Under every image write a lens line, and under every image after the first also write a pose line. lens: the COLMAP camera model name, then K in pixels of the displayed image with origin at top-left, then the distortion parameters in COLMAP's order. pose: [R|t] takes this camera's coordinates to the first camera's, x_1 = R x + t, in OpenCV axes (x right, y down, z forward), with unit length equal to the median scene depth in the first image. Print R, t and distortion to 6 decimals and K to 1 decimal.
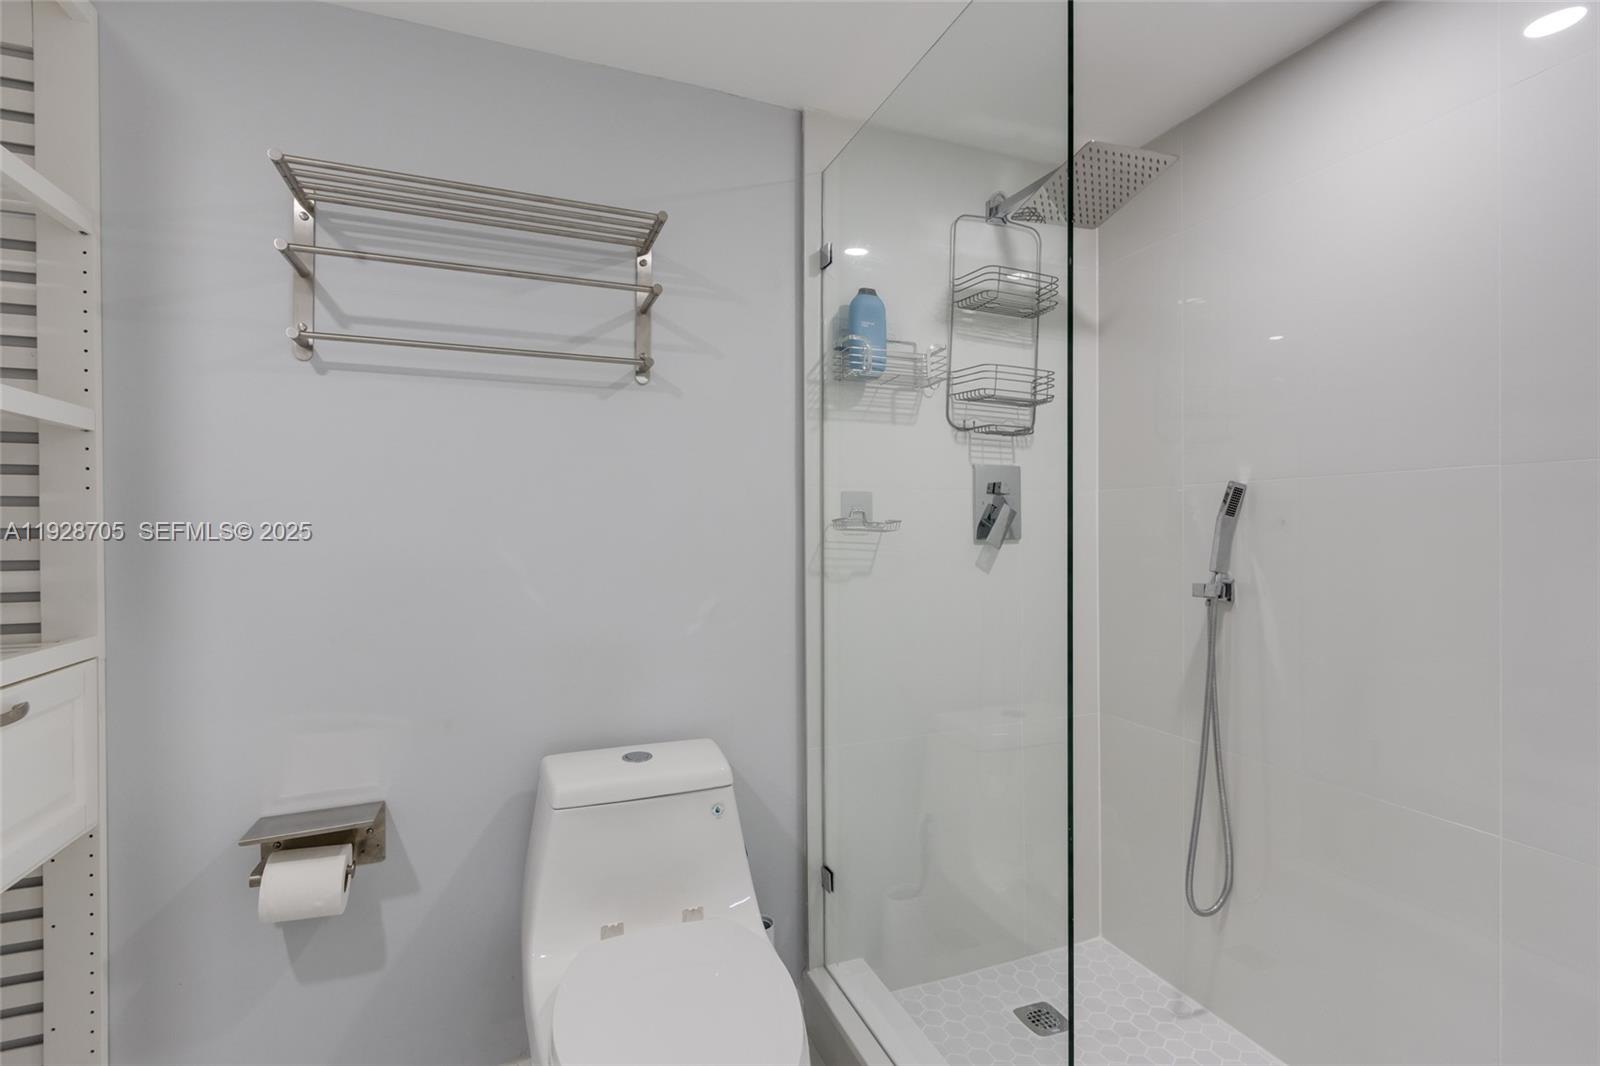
lens RADIAL K [[749.8, 0, 800.0], [0, 749.8, 533.0], [0, 0, 1]] dist [-0.000849, 0.000082]
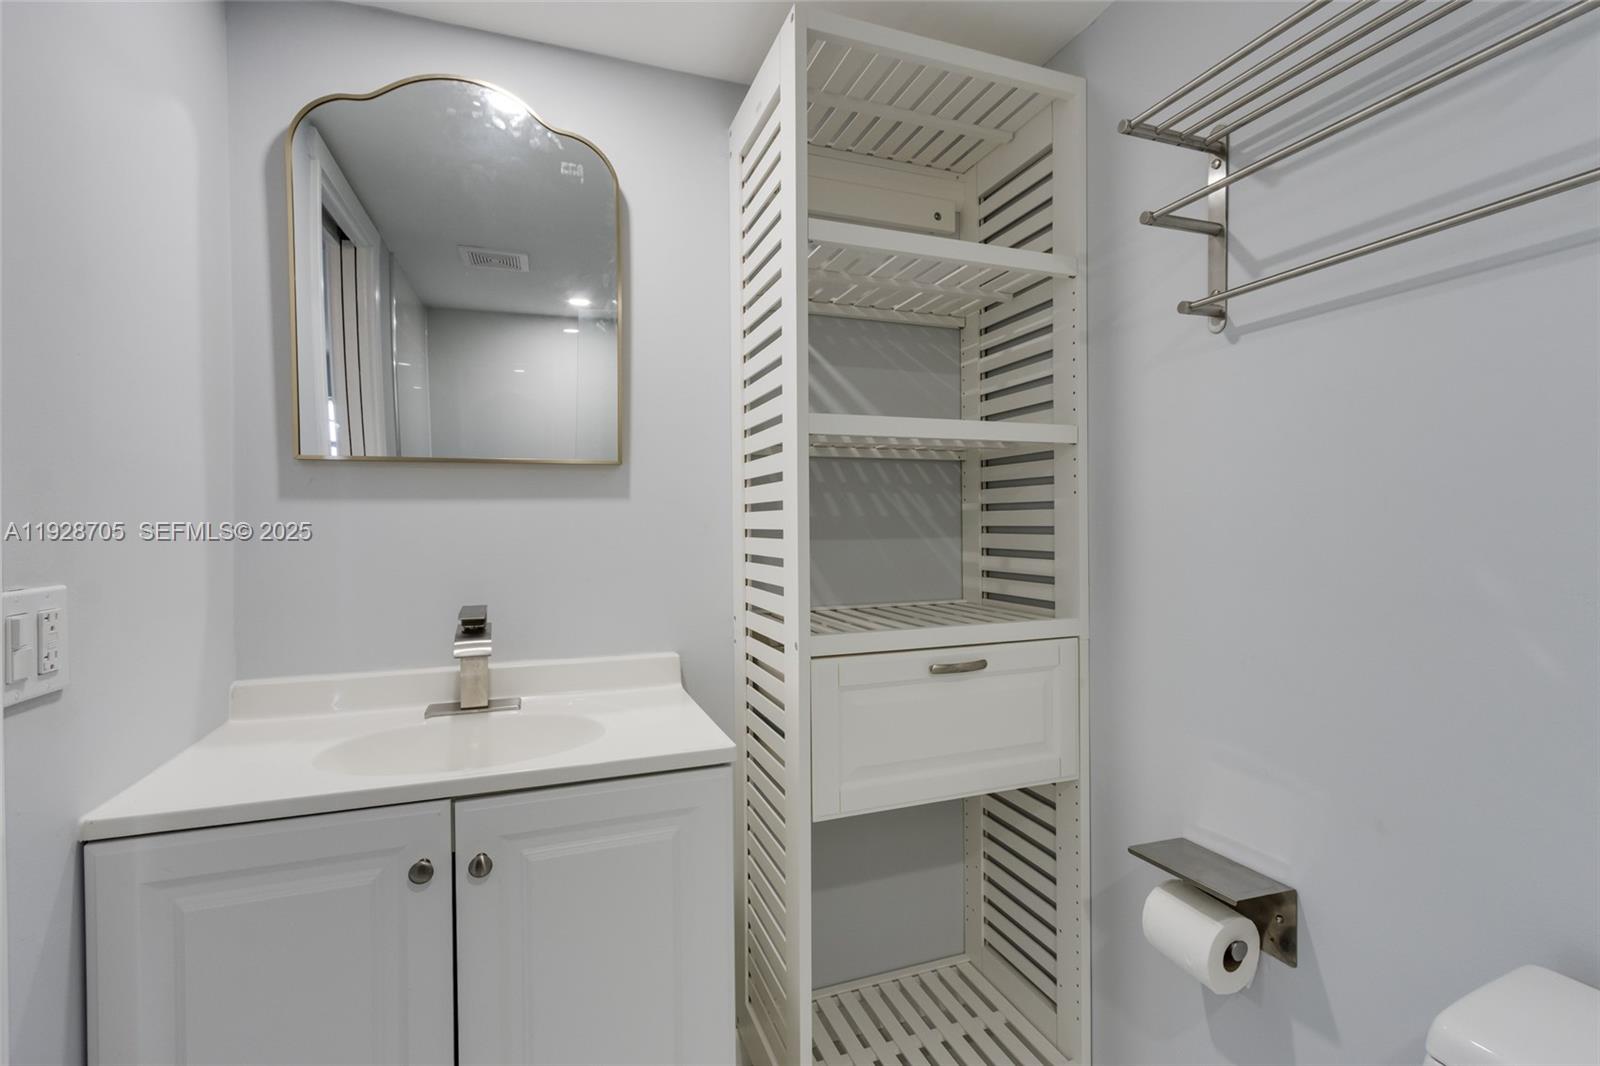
lens RADIAL K [[749.8, 0, 800.0], [0, 749.8, 533.0], [0, 0, 1]] dist [-0.000849, 0.000082]
pose [[-0.081908, 0.015660, -0.996517, 0.264923], [-0.003066, 0.999868, 0.015964, -0.013314], [0.996635, 0.004363, -0.081849, 0.657287]]
